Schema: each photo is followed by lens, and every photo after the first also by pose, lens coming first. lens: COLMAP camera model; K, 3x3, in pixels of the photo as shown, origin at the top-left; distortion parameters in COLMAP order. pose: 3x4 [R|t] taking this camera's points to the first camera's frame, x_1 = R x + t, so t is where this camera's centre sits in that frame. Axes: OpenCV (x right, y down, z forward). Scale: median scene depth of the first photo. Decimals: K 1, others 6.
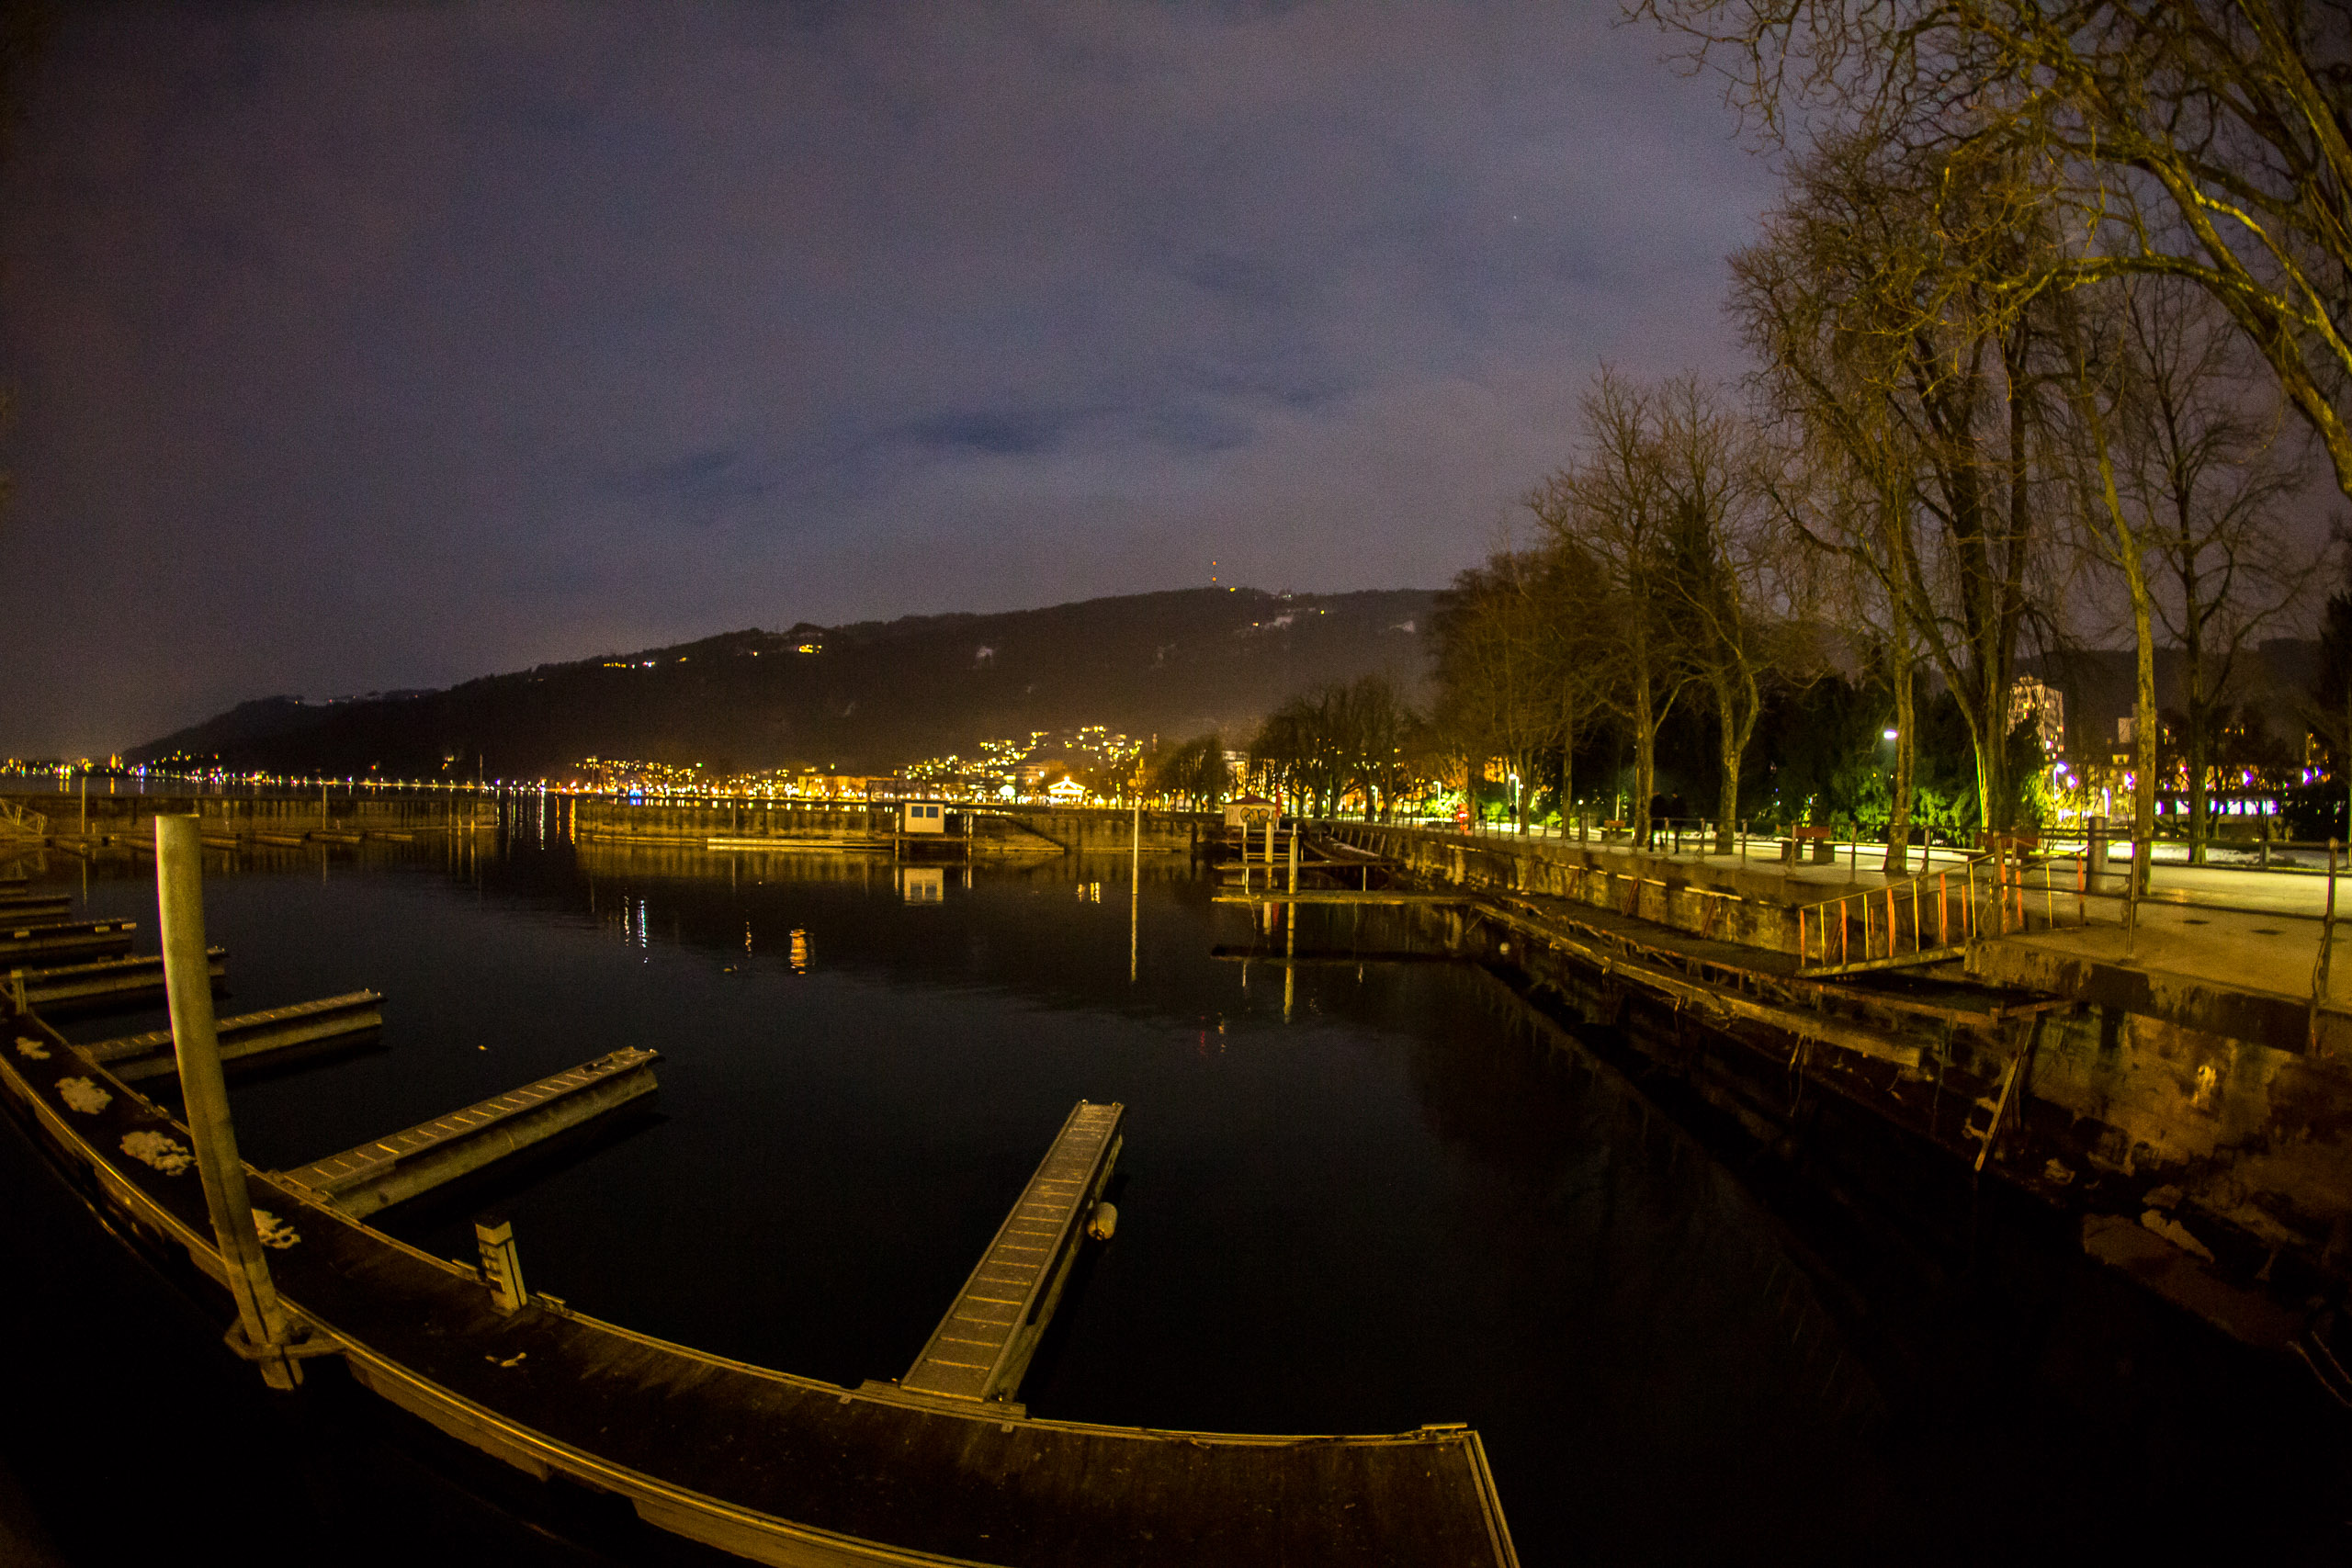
lens RADIAL K [[1013.6, 0, 1193.2], [0, 1013.6, 787.0], [0, 0, 1]] dist [-0.028545, 0.002935]
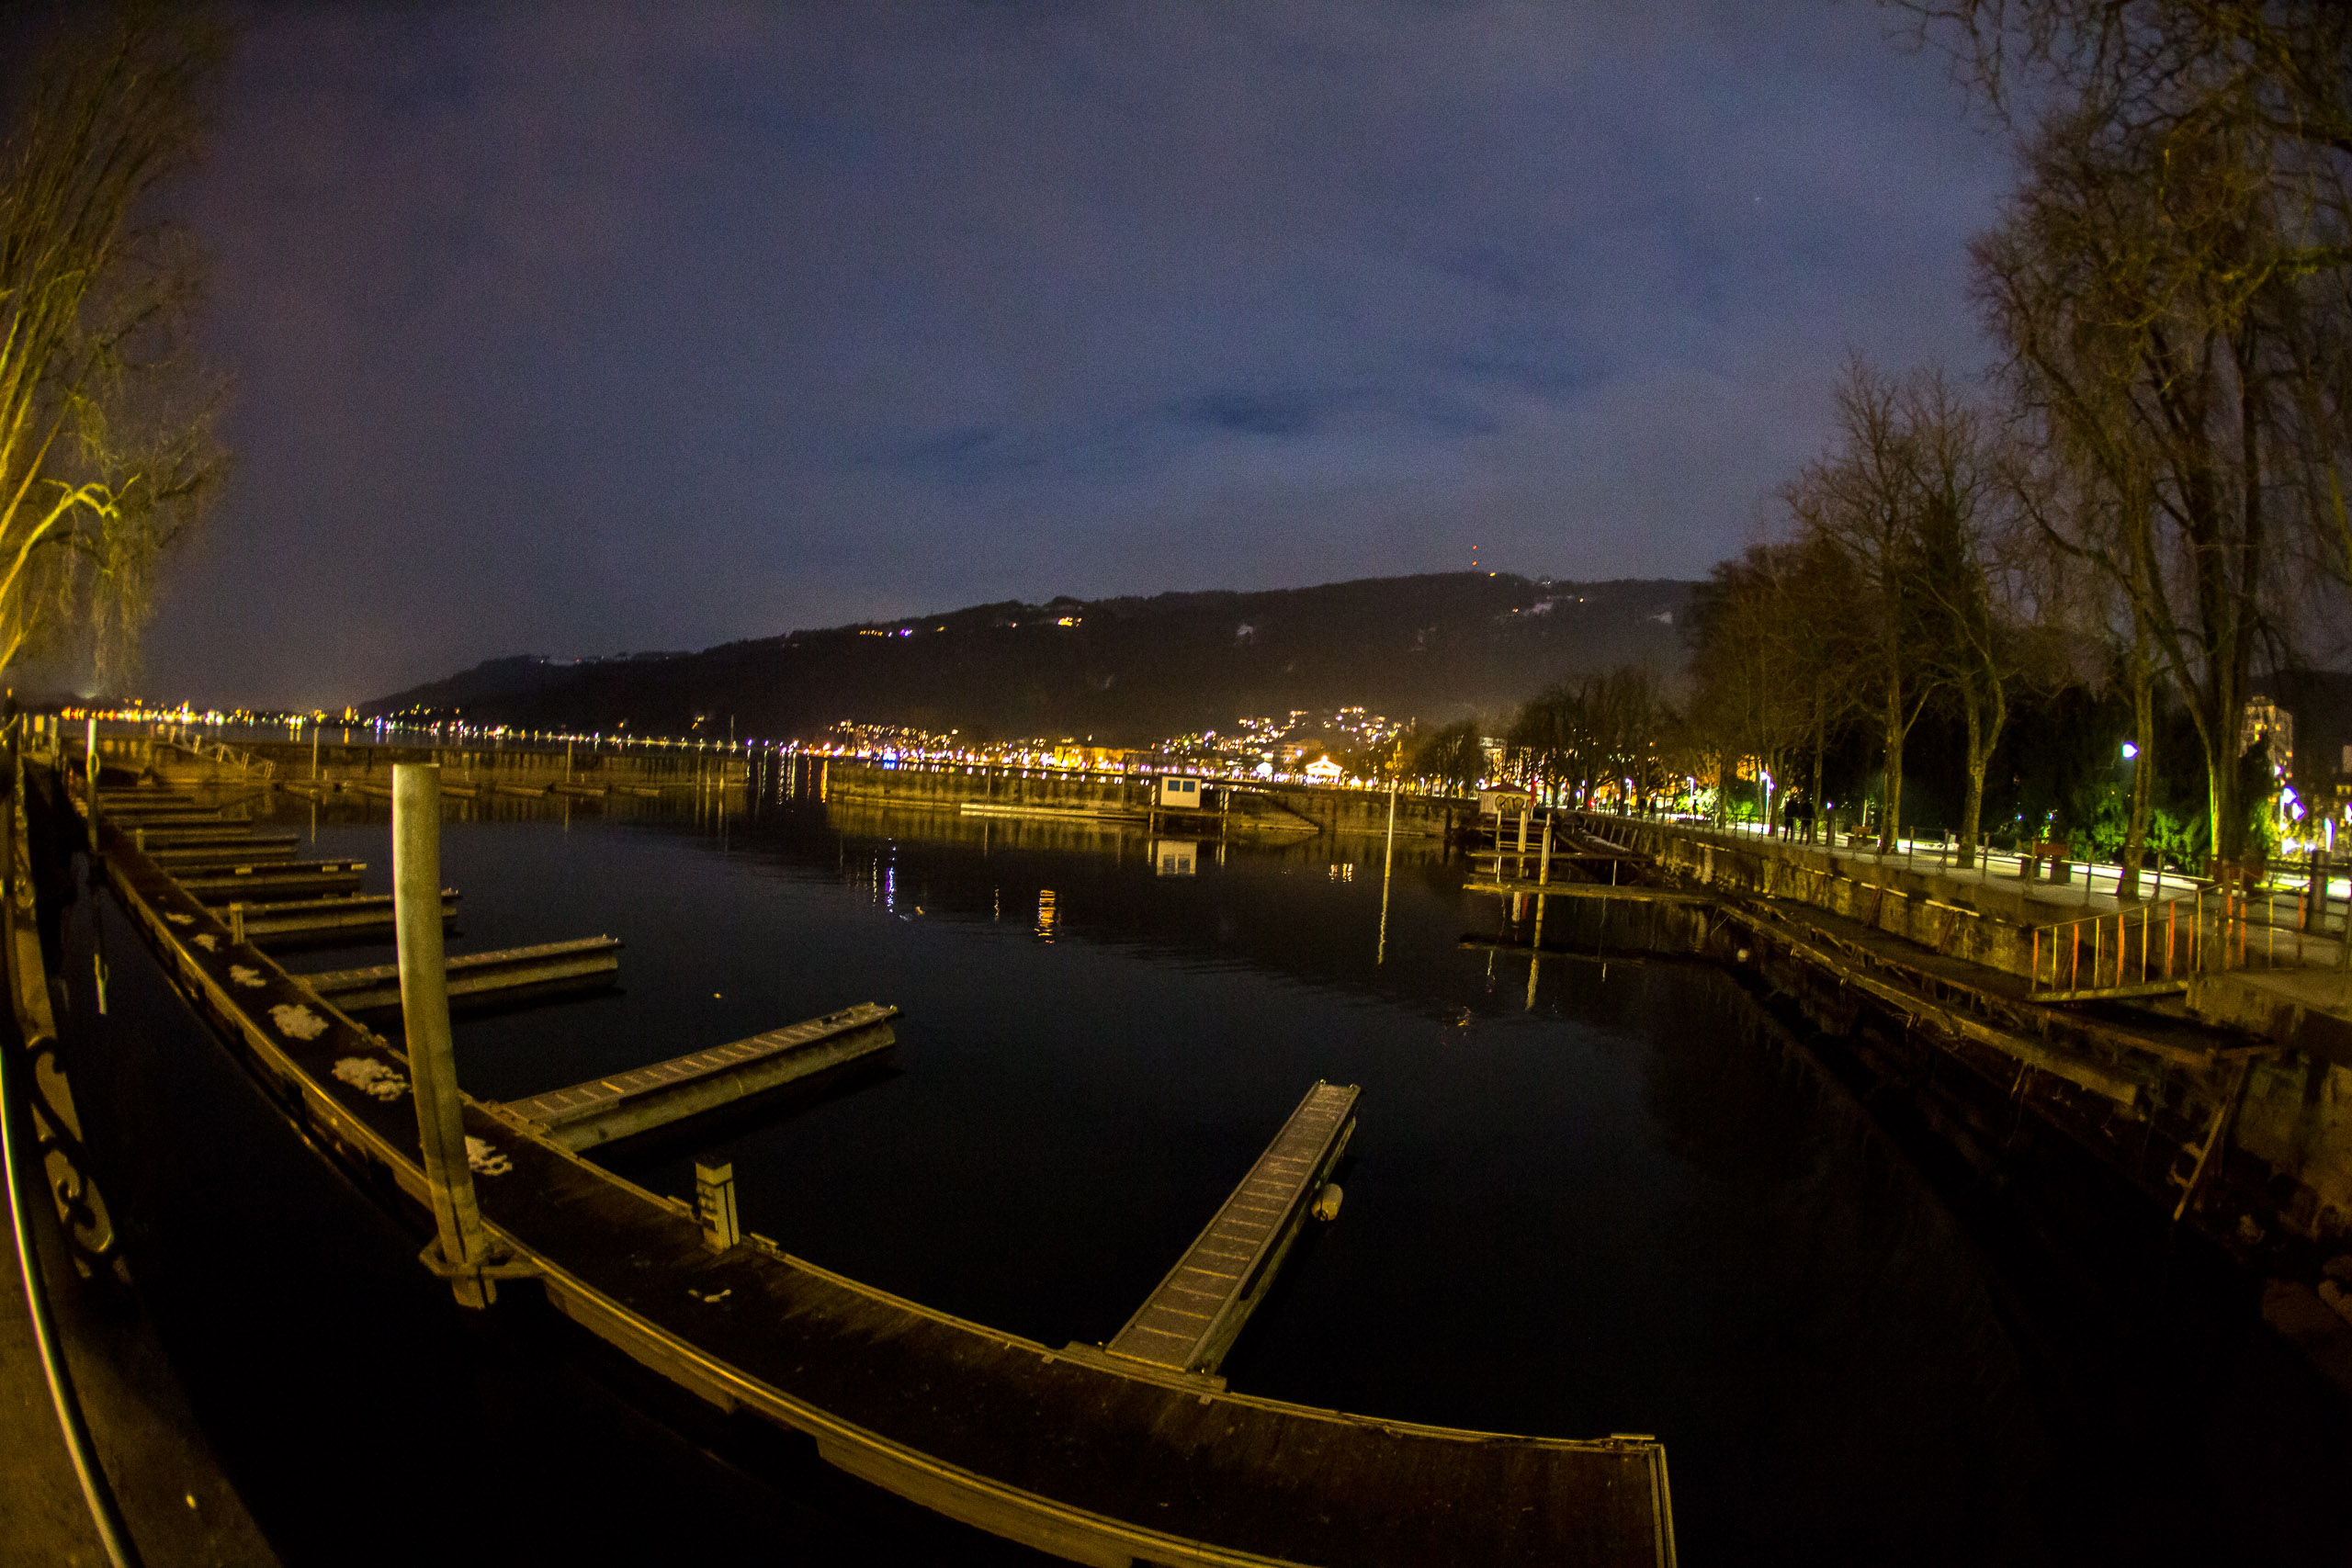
lens RADIAL K [[1013.6, 0, 1183.9], [0, 1013.6, 789.2], [0, 0, 1]] dist [-0.028545, 0.002935]
pose [[0.995442, 0.041324, -0.085956, -0.130131], [-0.040650, 0.999128, 0.009568, 0.013284], [0.086277, -0.006030, 0.996253, -0.007028]]
